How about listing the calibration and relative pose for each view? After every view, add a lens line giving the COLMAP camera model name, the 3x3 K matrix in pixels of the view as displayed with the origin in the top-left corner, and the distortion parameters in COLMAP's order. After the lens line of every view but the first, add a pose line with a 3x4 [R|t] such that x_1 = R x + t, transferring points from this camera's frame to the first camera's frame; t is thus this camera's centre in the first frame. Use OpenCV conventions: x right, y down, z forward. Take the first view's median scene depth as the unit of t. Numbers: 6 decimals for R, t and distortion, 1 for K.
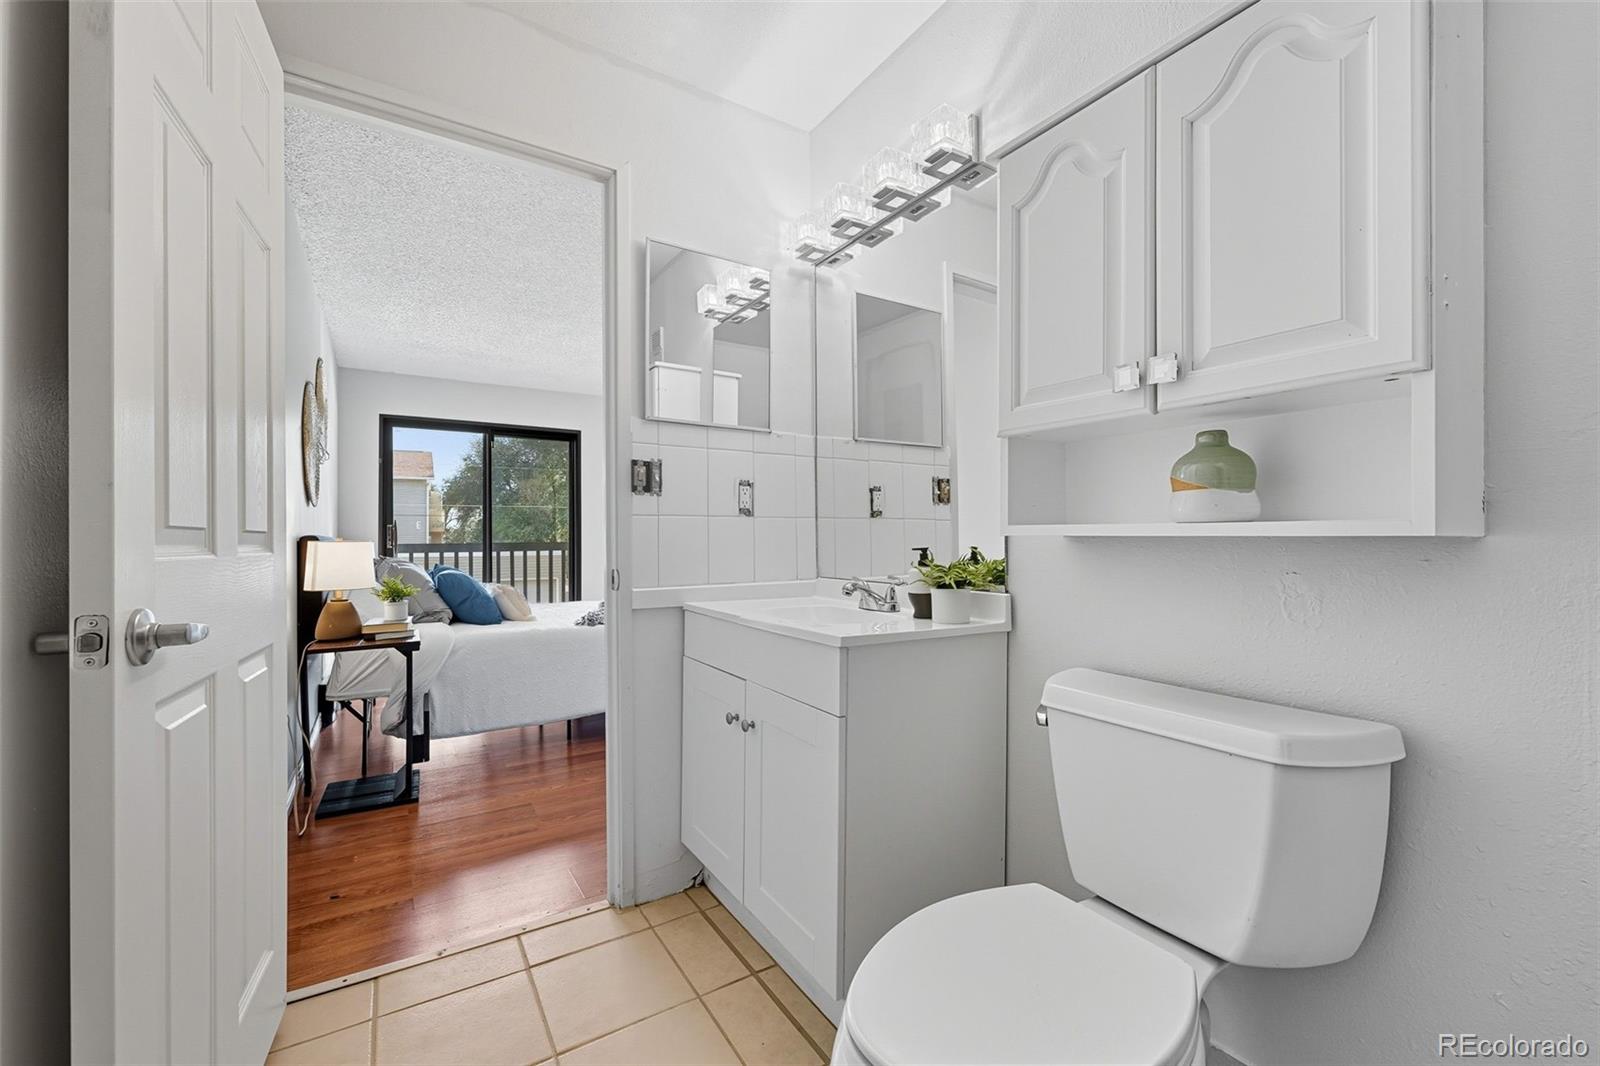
lens RADIAL K [[650.2, 0, 800.1], [0, 650.2, 532.1], [0, 0, 1]] dist [-0.000266, 0.000119]
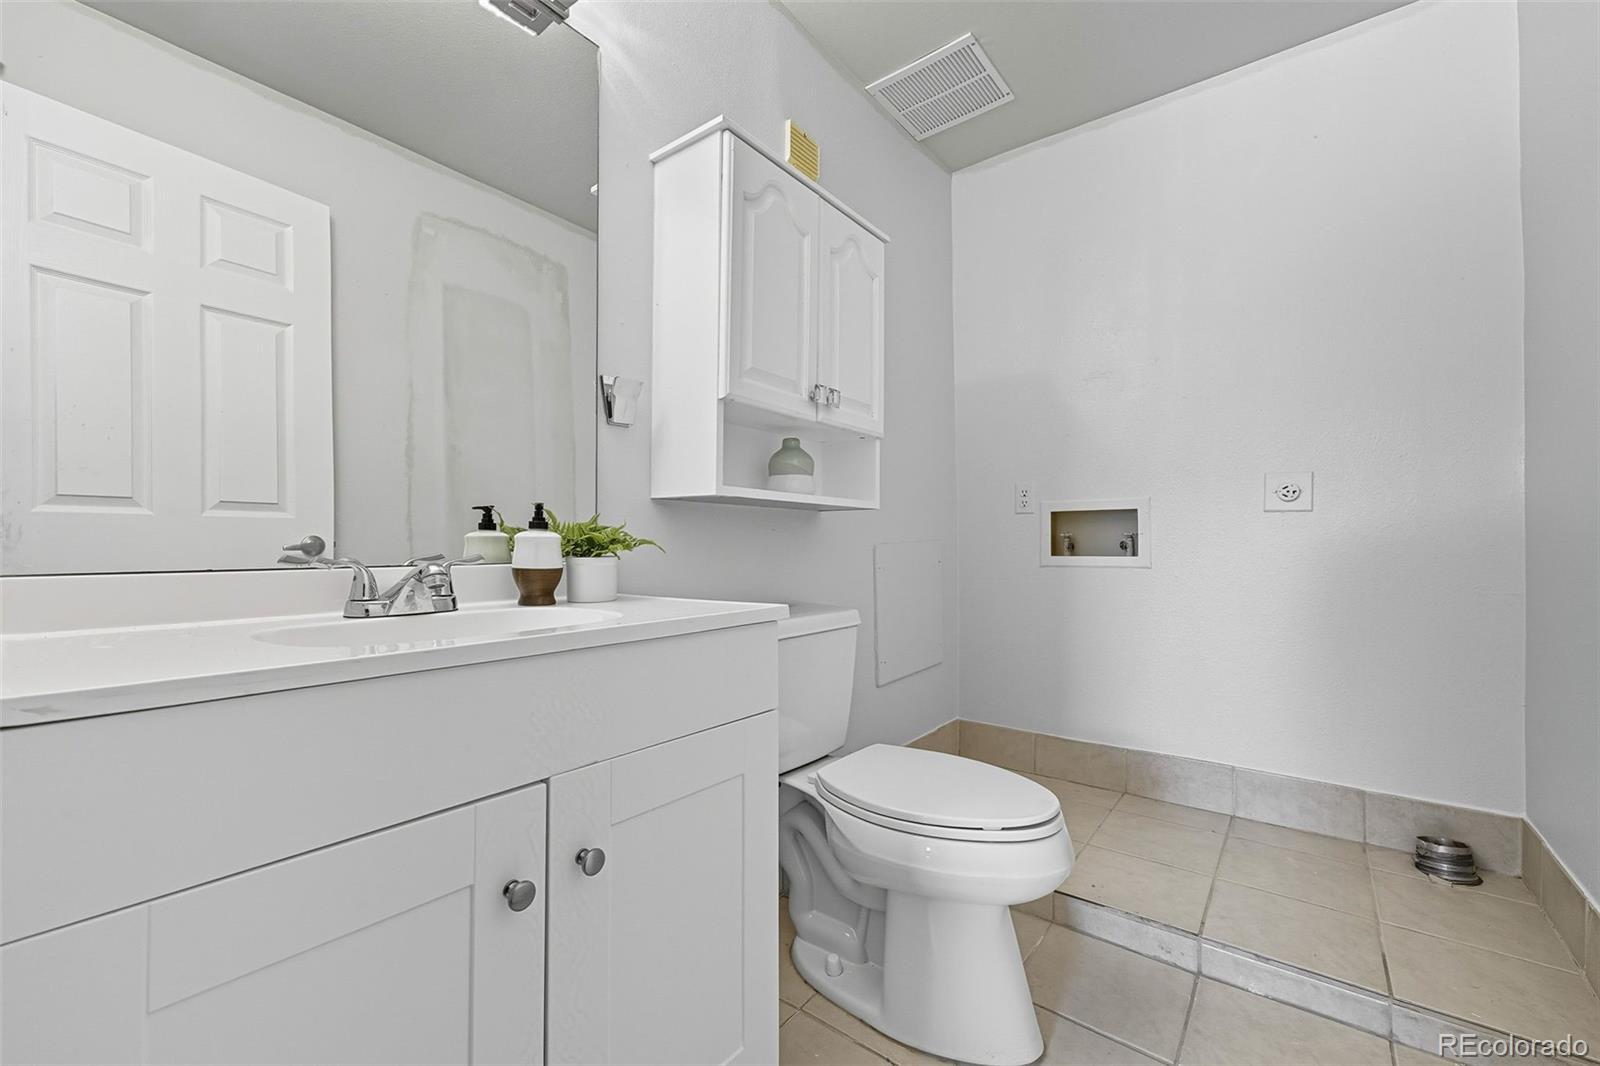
lens RADIAL K [[650.2, 0, 800.1], [0, 650.2, 532.1], [0, 0, 1]] dist [-0.000266, 0.000119]
pose [[-0.342639, 0.020876, 0.939235, -0.571273], [-0.007862, 0.999654, -0.025087, 0.074879], [-0.939434, -0.015980, -0.342356, 1.020878]]
